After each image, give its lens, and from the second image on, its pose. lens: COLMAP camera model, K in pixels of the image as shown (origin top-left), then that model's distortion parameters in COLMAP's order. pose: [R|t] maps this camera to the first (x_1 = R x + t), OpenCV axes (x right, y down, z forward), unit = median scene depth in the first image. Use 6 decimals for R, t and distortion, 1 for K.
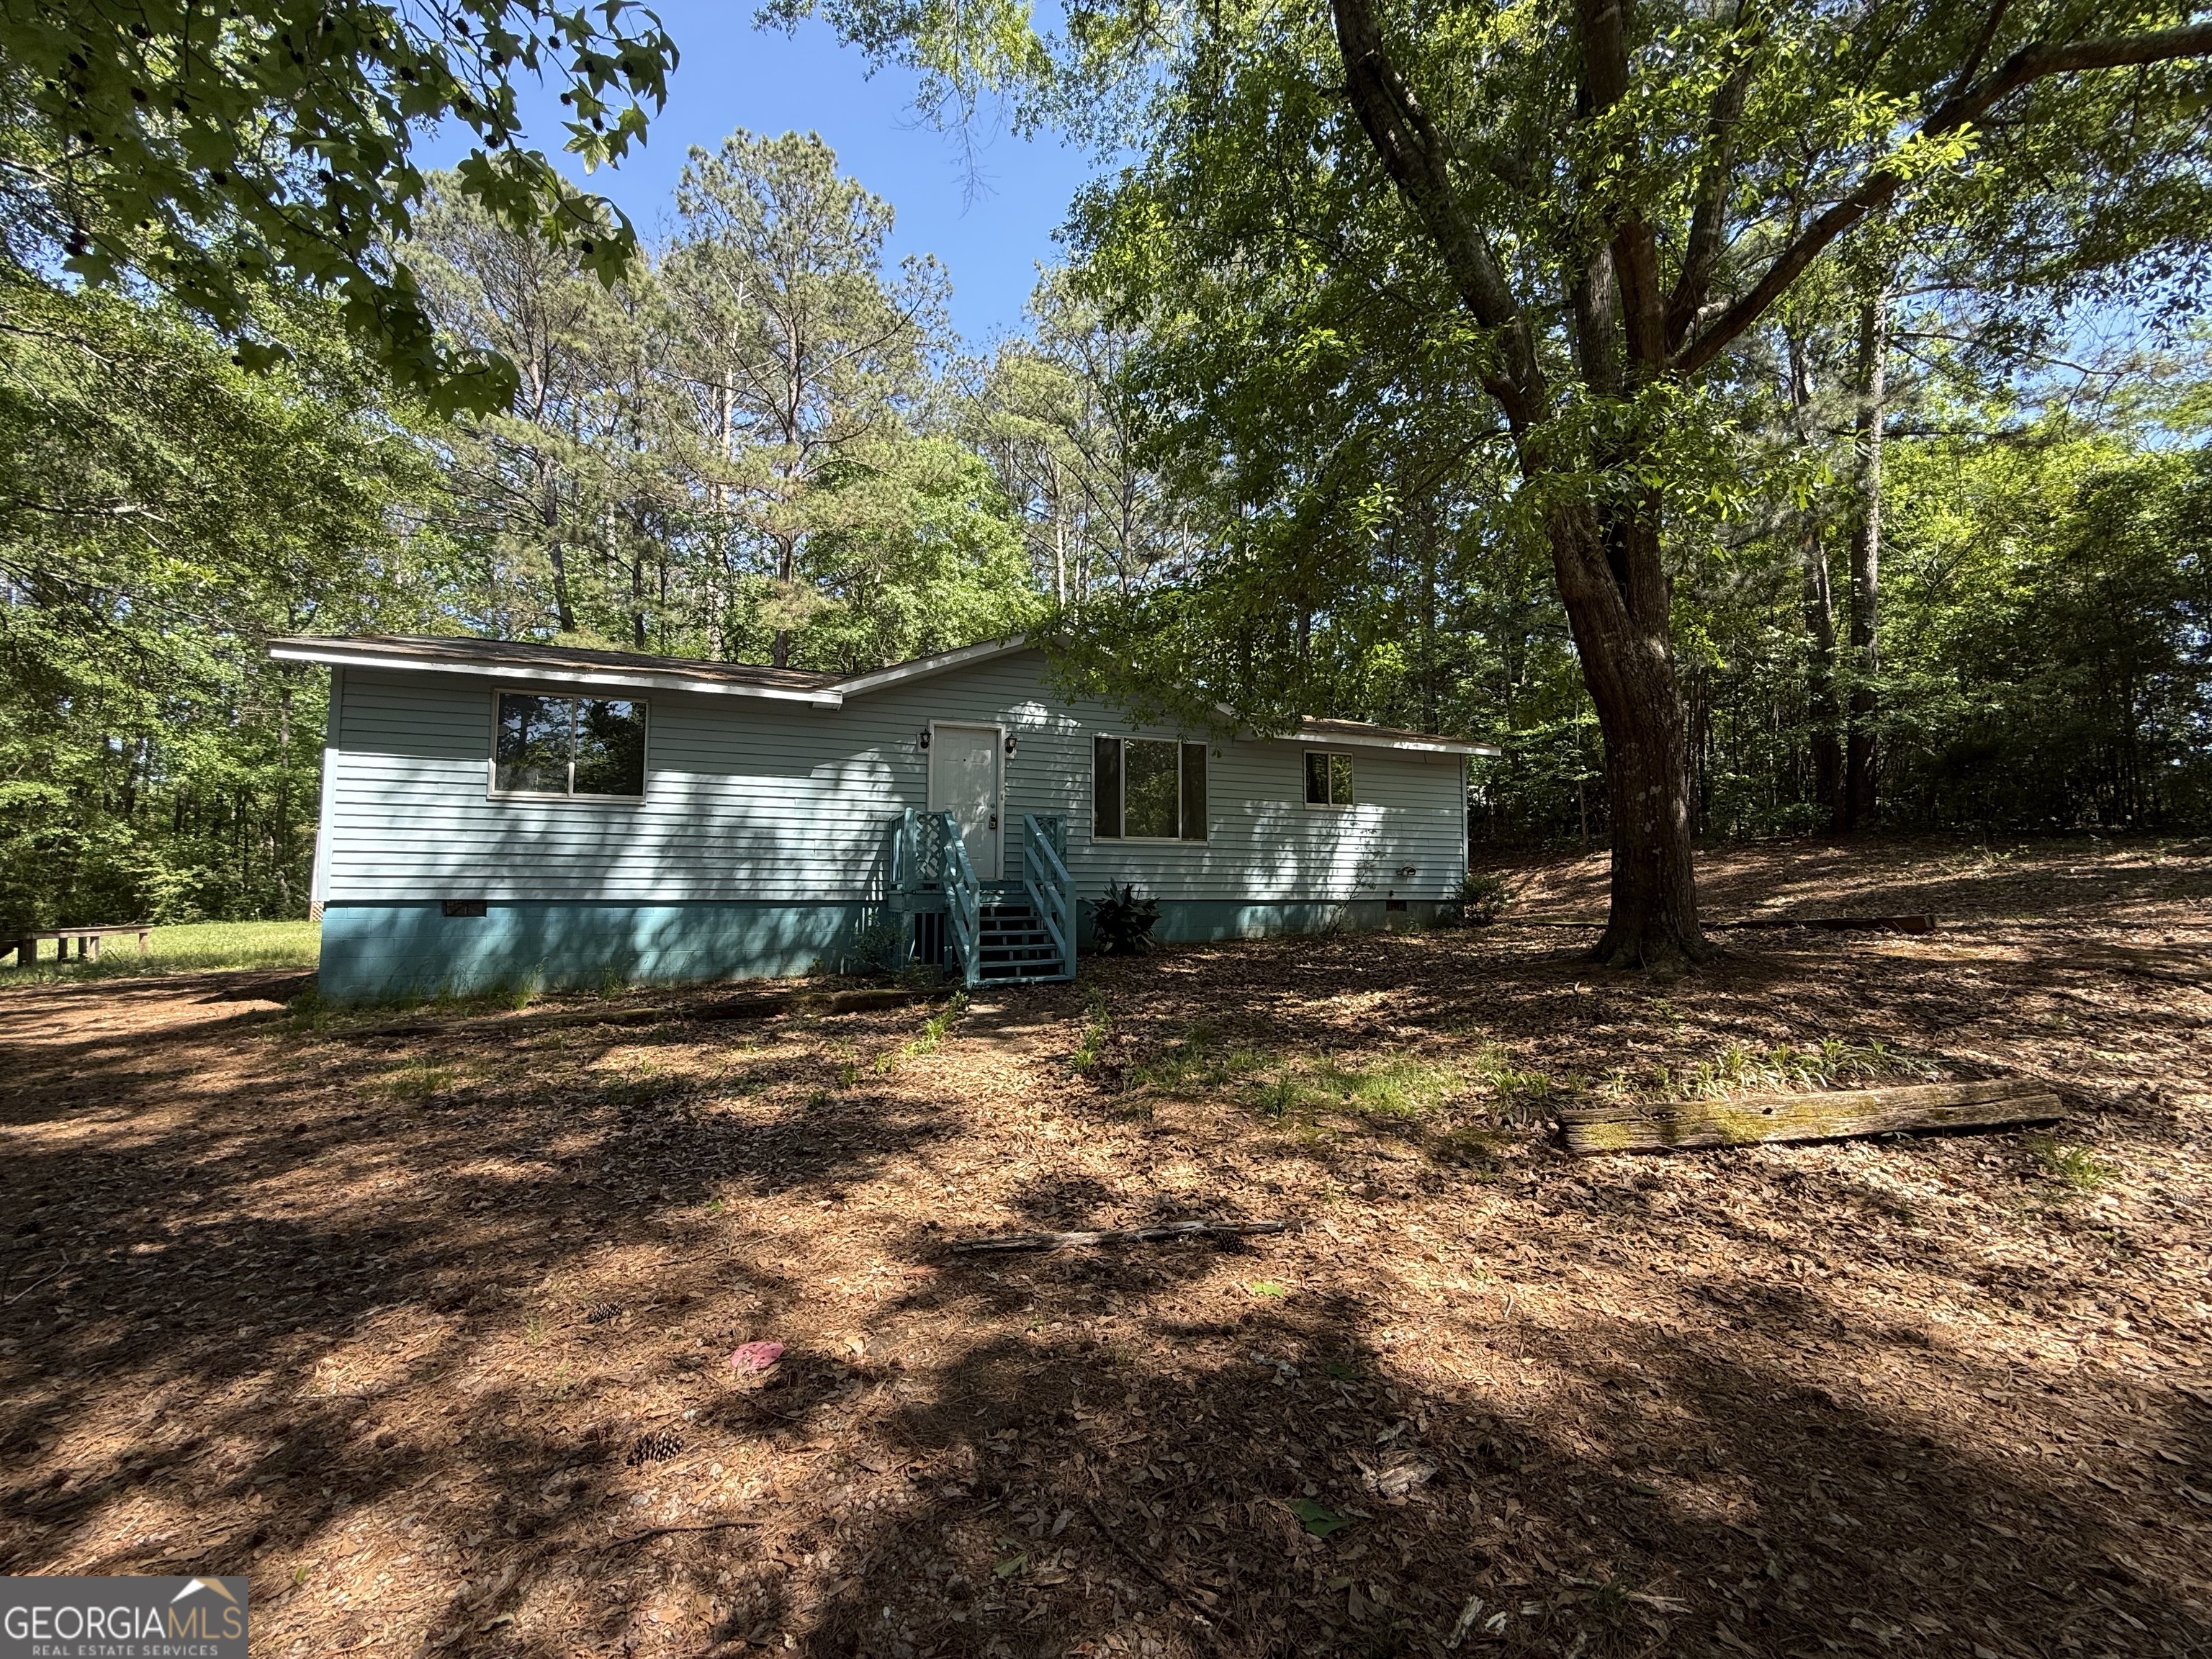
lens RADIAL K [[884.2, 0, 1099.8], [0, 884.2, 828.5], [0, 0, 1]] dist [-0.002063, -0.000032]
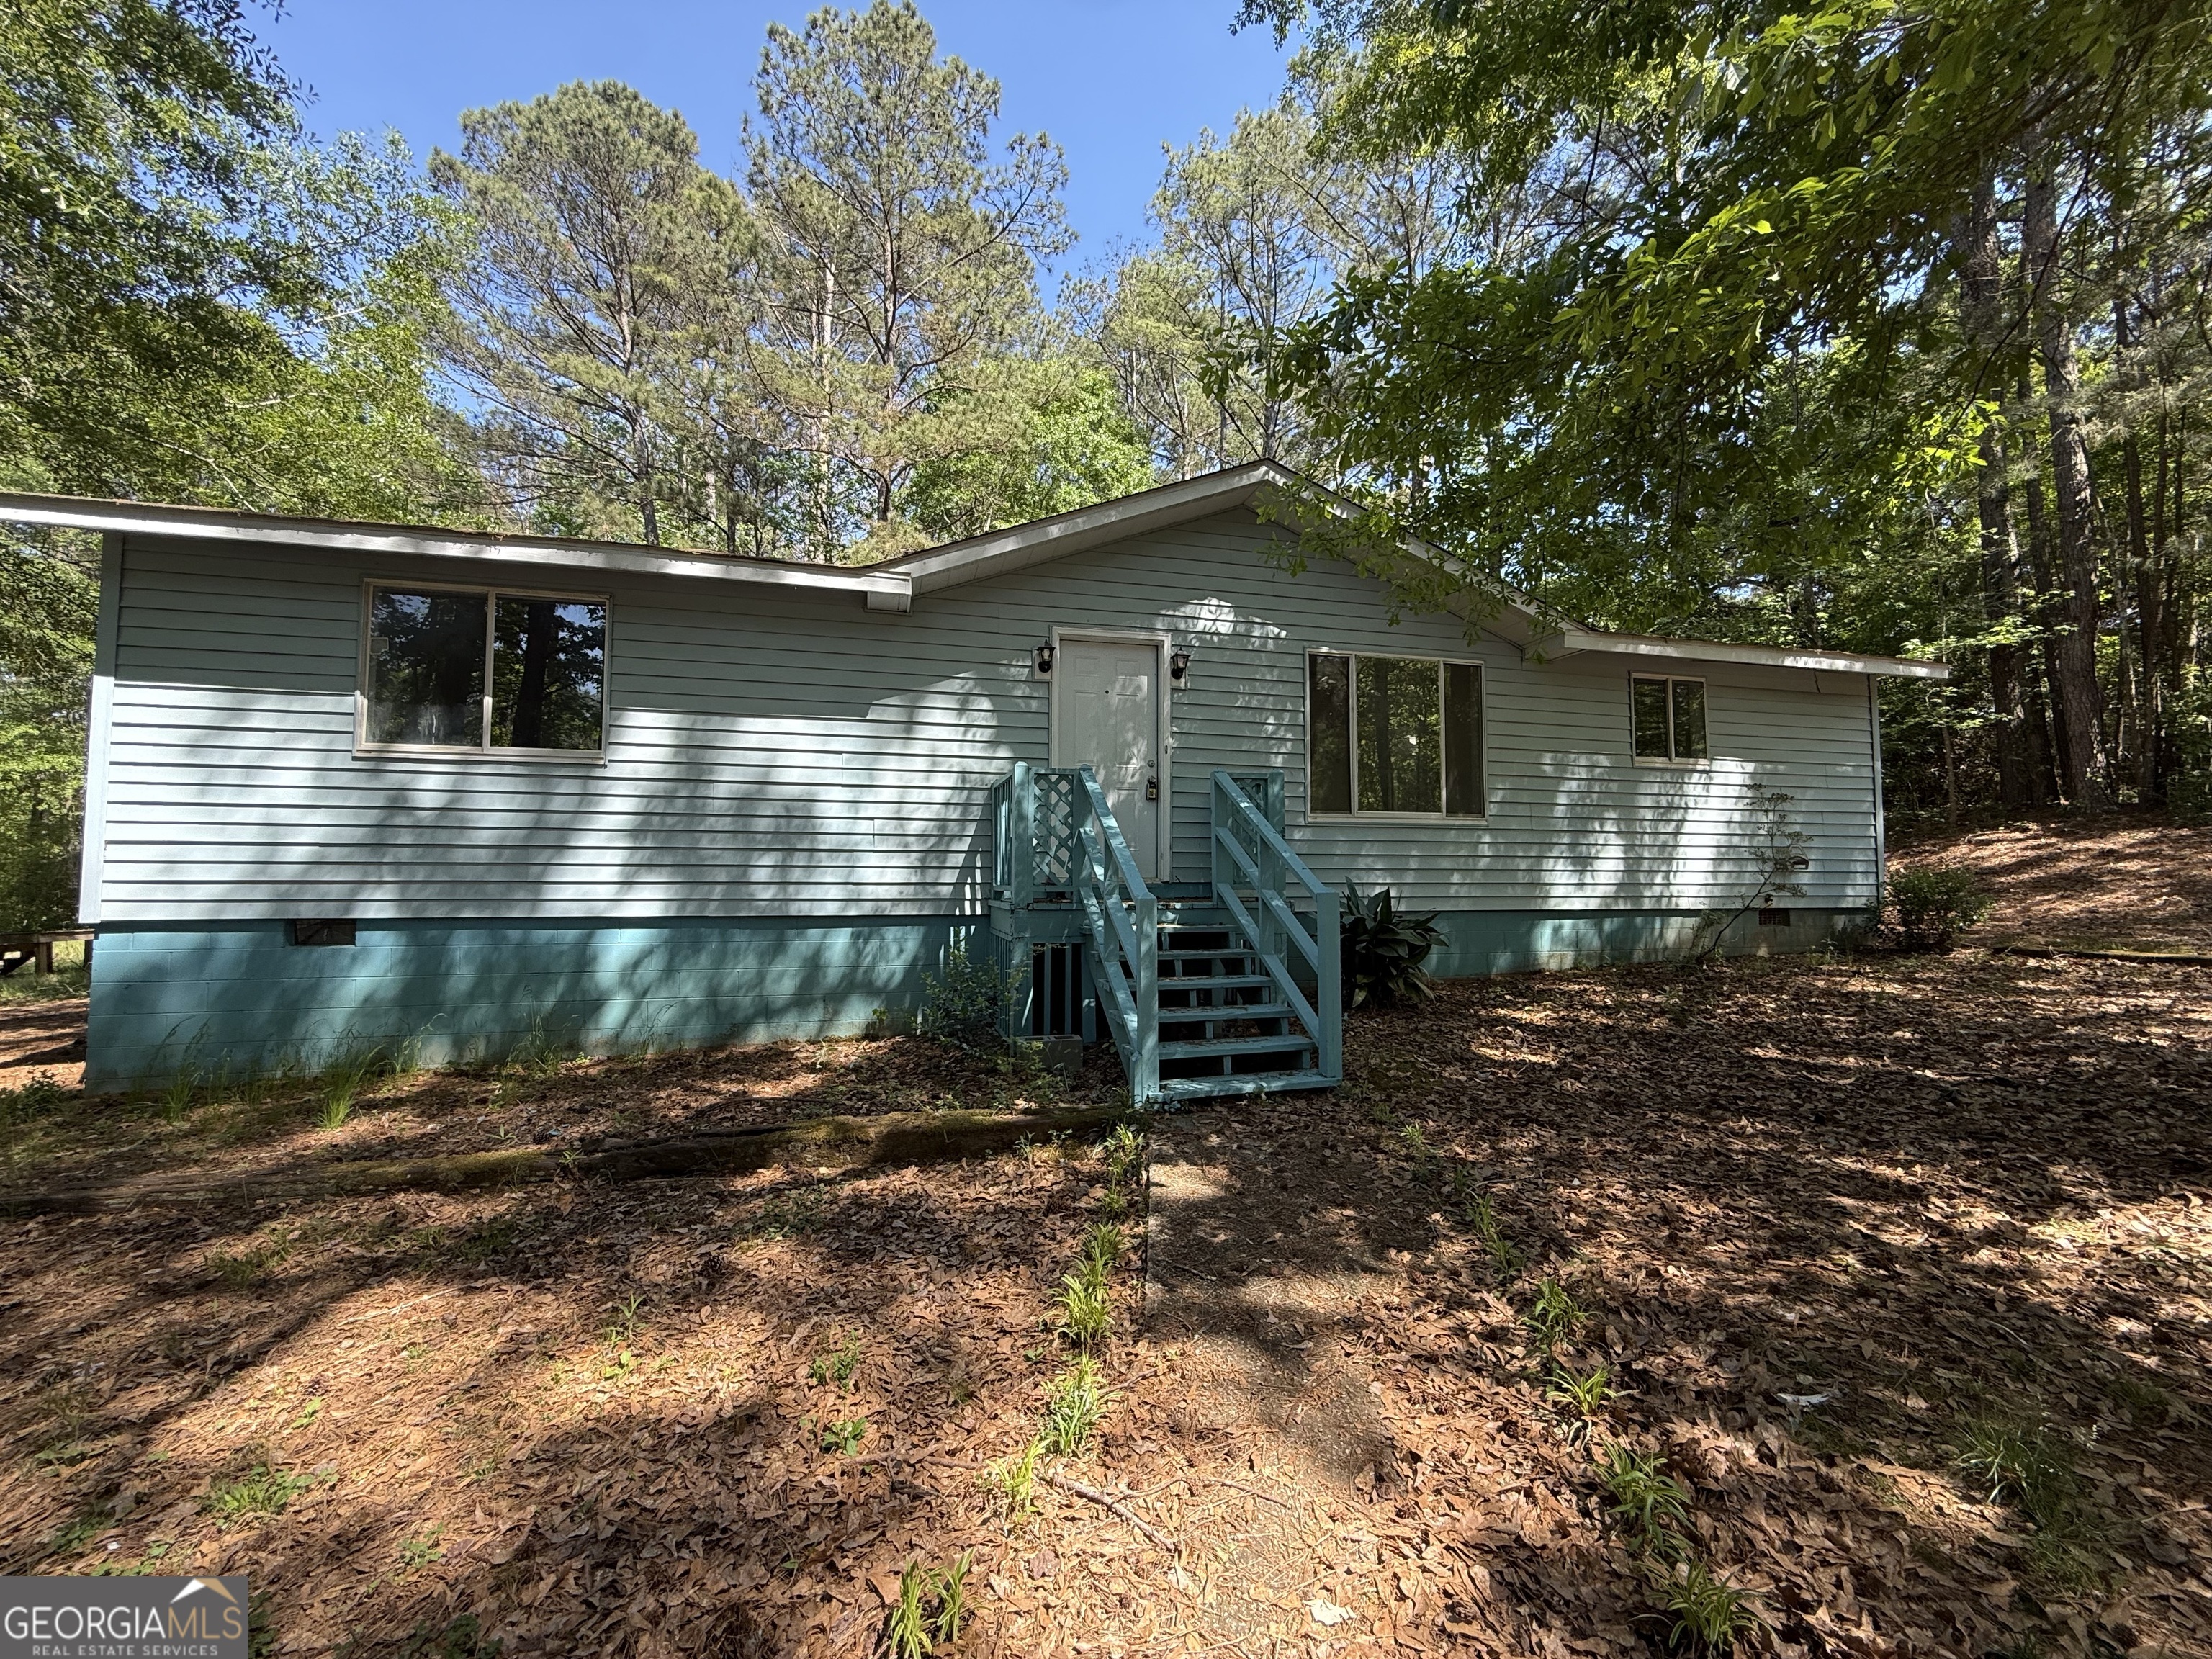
lens RADIAL K [[884.2, 0, 1107.0], [0, 884.2, 829.8], [0, 0, 1]] dist [-0.002063, -0.000032]
pose [[0.992612, -0.006038, -0.121183, -0.081637], [0.008595, 0.999751, 0.020587, 0.009072], [0.121029, -0.021477, 0.992417, 0.392652]]
